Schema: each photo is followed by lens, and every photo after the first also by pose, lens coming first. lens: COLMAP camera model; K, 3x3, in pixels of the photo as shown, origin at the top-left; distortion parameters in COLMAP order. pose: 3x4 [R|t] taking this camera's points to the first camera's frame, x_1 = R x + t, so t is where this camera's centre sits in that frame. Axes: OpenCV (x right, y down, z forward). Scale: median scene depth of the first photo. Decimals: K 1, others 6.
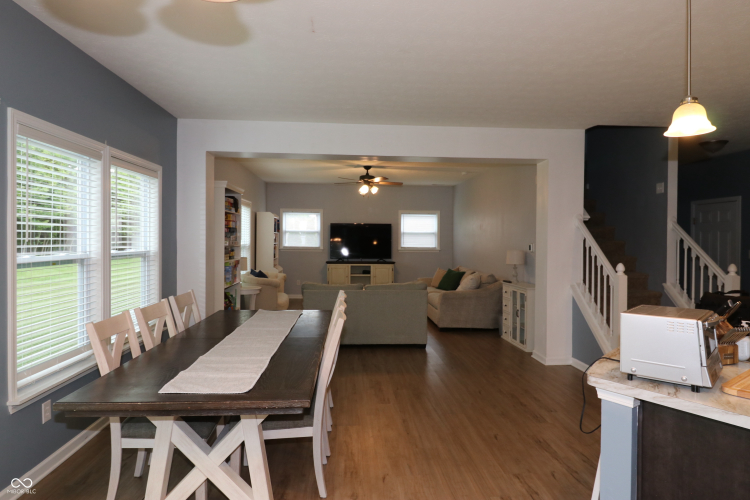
lens RADIAL K [[459.7, 0, 375.0], [0, 459.7, 250.0], [0, 0, 1]] dist [0.032892, -0.001327]
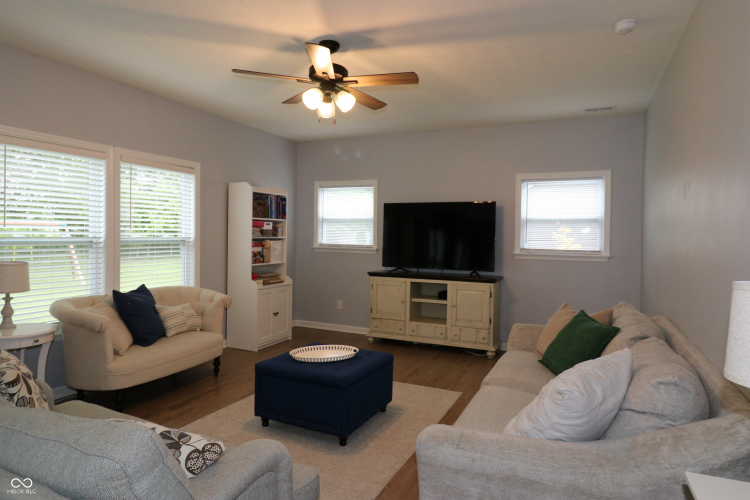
lens RADIAL K [[459.7, 0, 375.0], [0, 459.7, 250.0], [0, 0, 1]] dist [0.032892, -0.001327]
pose [[0.881753, 0.021503, -0.471221, 0.154869], [-0.022855, 0.999735, 0.002853, -0.002818], [0.471157, 0.008254, 0.882011, 0.497347]]
